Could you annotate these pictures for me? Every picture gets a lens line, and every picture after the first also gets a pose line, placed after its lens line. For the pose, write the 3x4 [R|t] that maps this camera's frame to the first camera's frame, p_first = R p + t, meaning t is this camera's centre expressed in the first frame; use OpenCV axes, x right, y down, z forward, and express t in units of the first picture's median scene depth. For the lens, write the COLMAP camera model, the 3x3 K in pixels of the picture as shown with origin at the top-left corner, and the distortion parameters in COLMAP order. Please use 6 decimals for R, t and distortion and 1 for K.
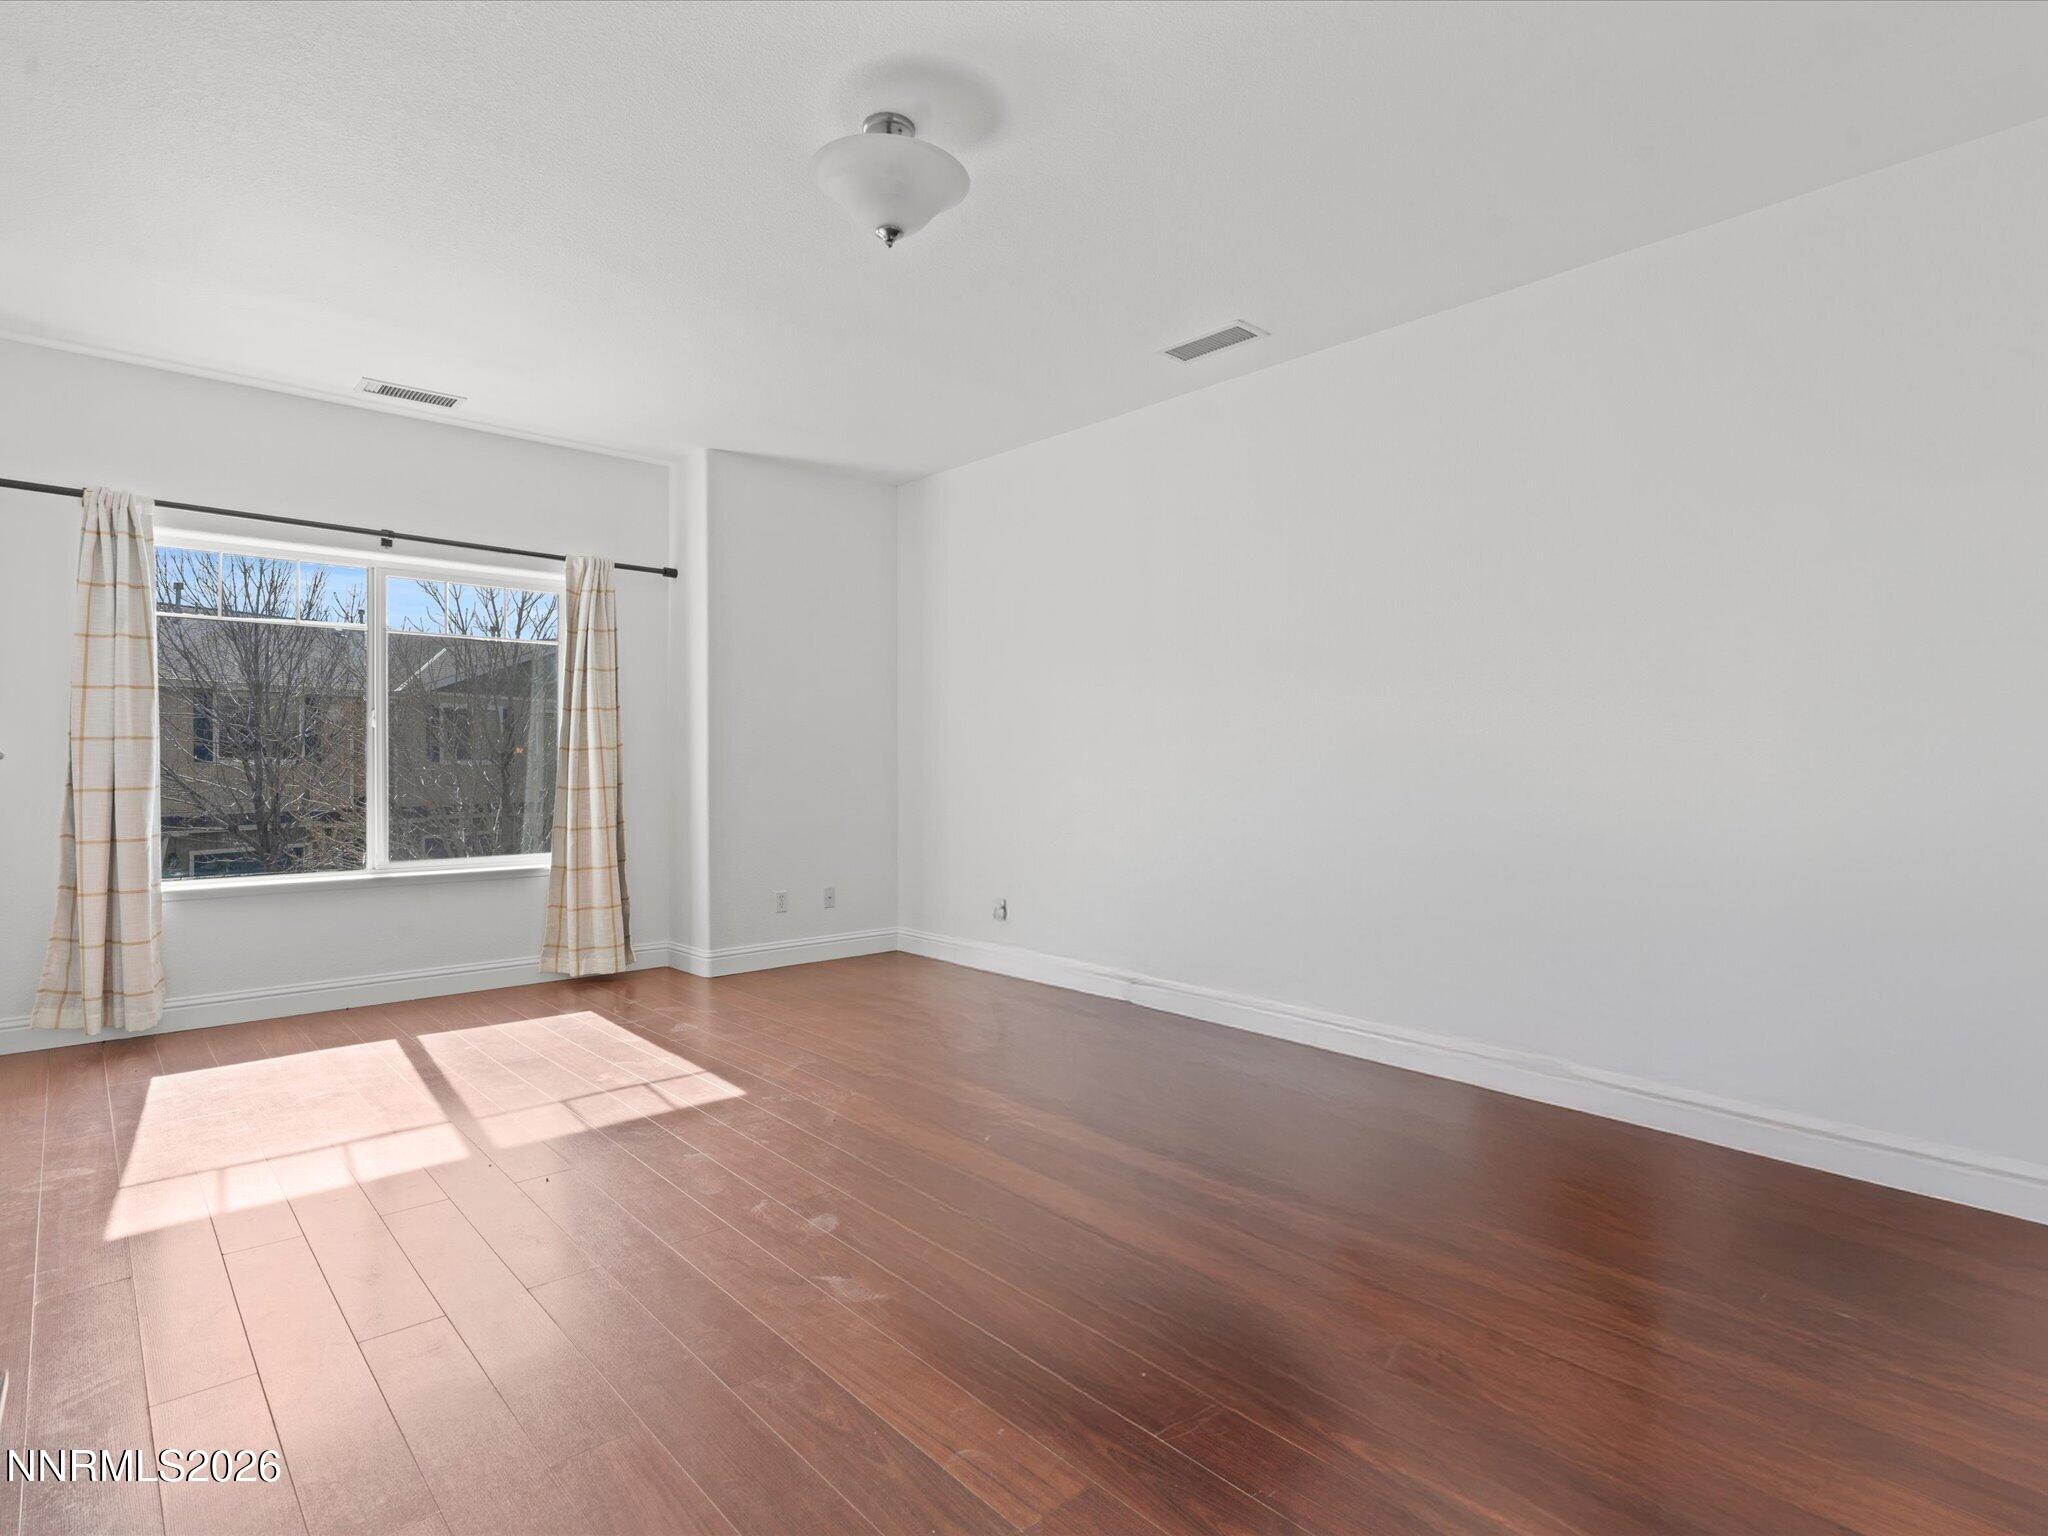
lens RADIAL K [[1037.3, 0, 1023.3], [0, 1037.3, 767.6], [0, 0, 1]] dist [-0.009367, 0.004289]
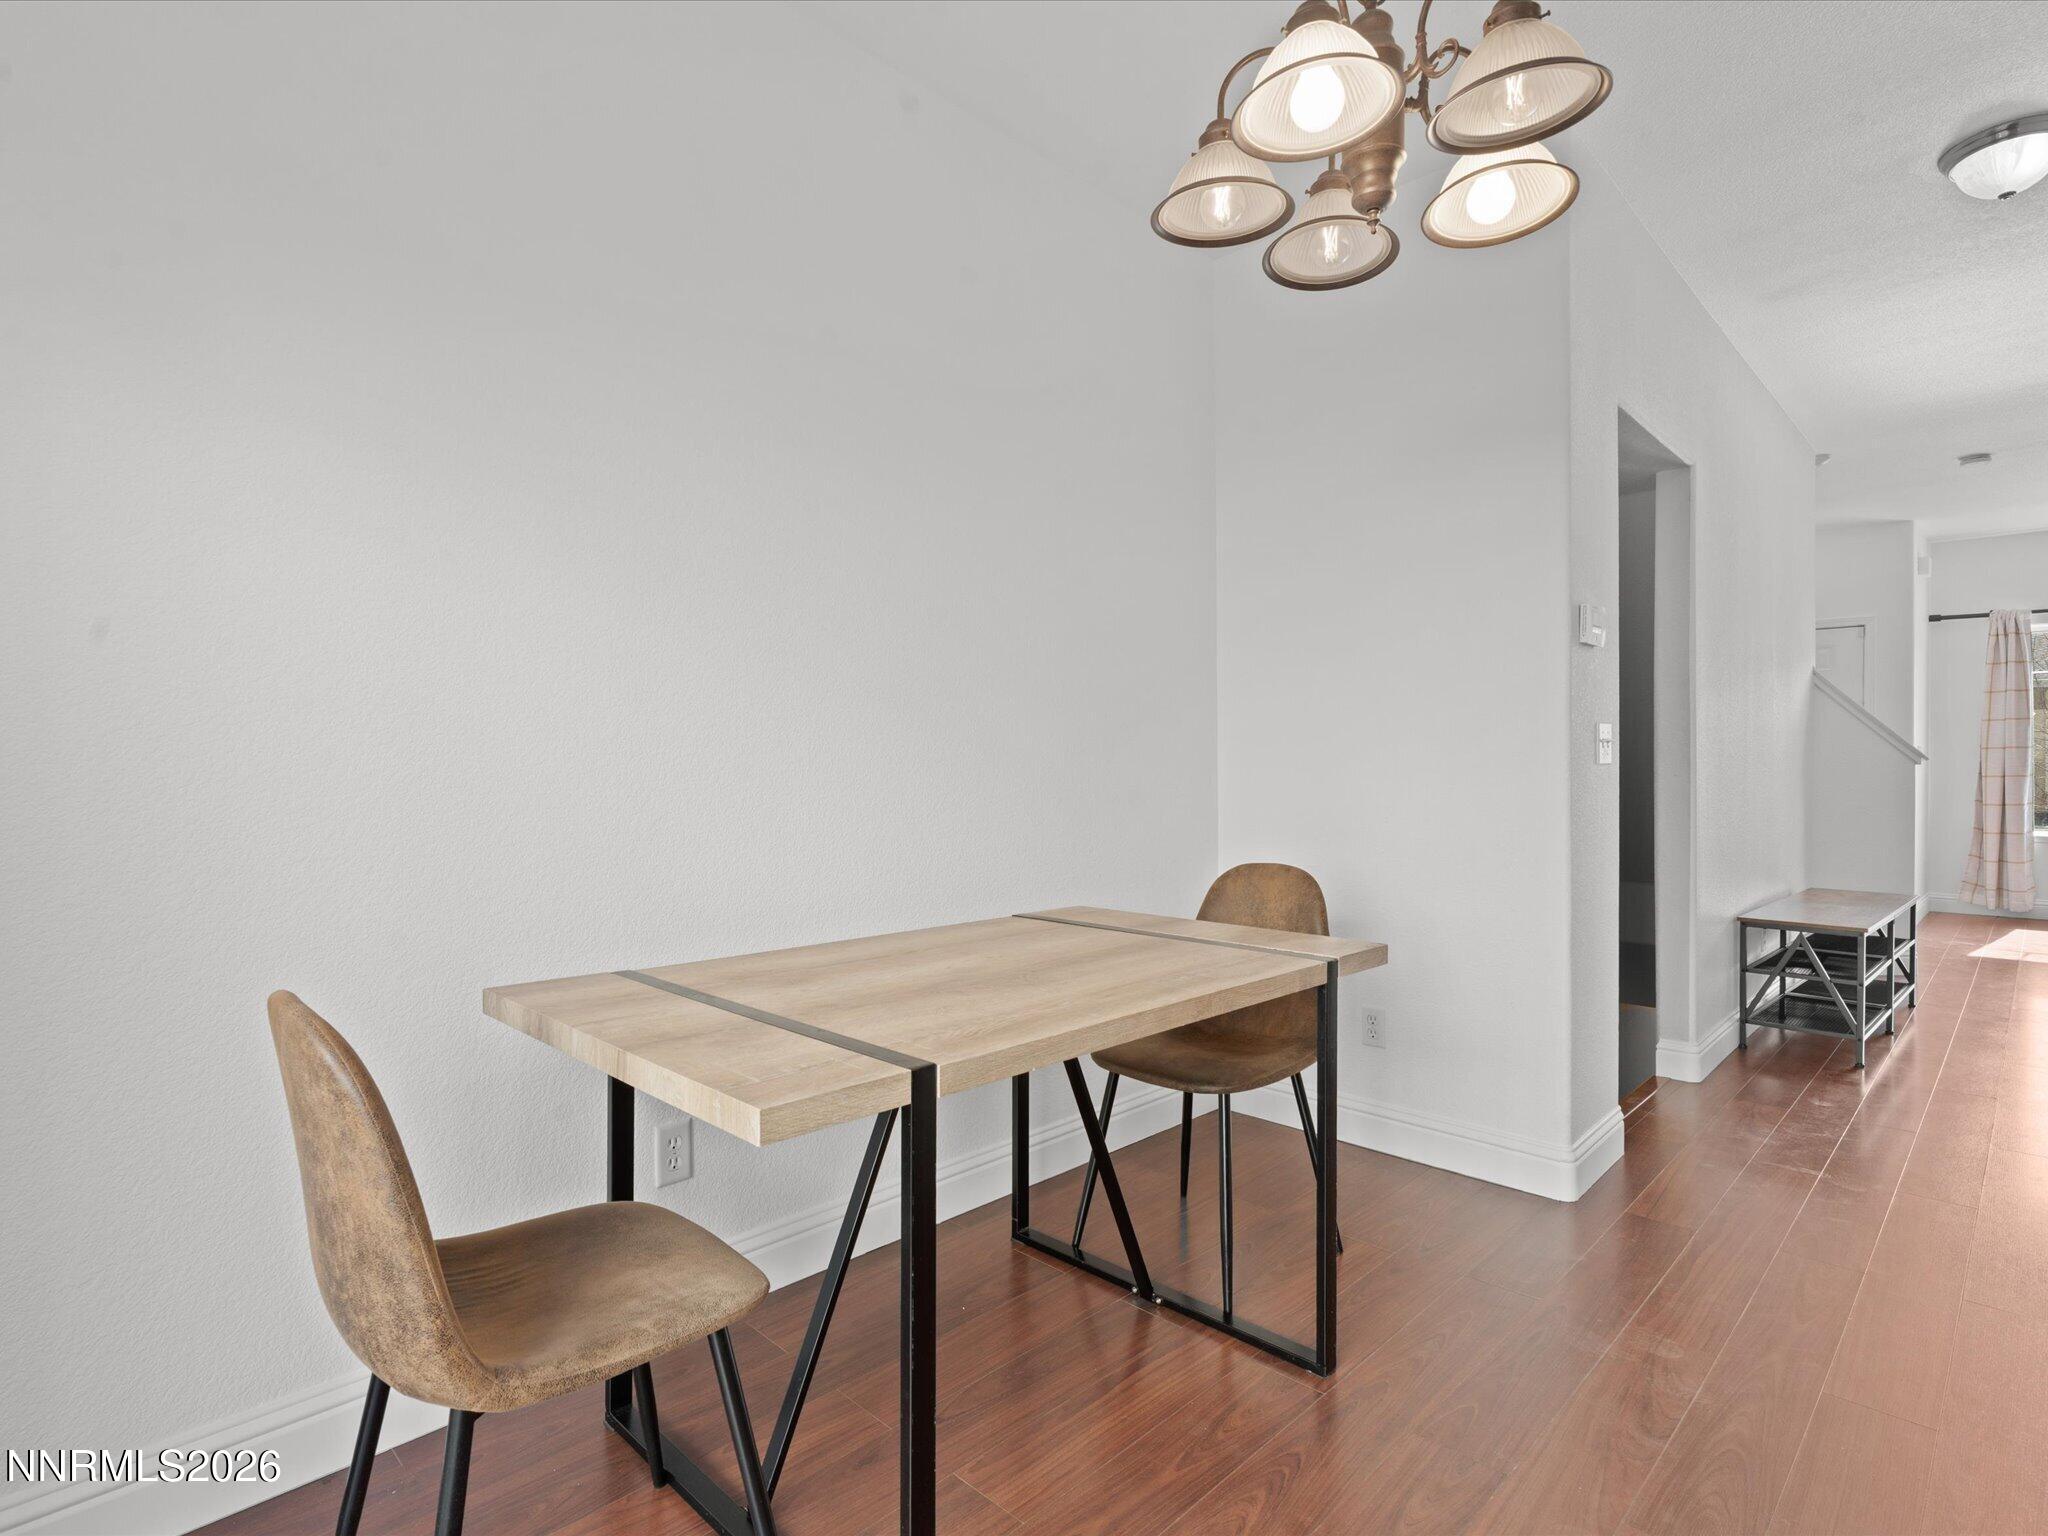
lens RADIAL K [[1037.3, 0, 1022.6], [0, 1037.3, 769.7], [0, 0, 1]] dist [-0.009367, 0.004289]
pose [[0.076353, 0.003421, -0.997075, 0.780478], [-0.011024, 0.999936, 0.002587, 0.023792], [0.997020, 0.010794, 0.076386, -0.842400]]
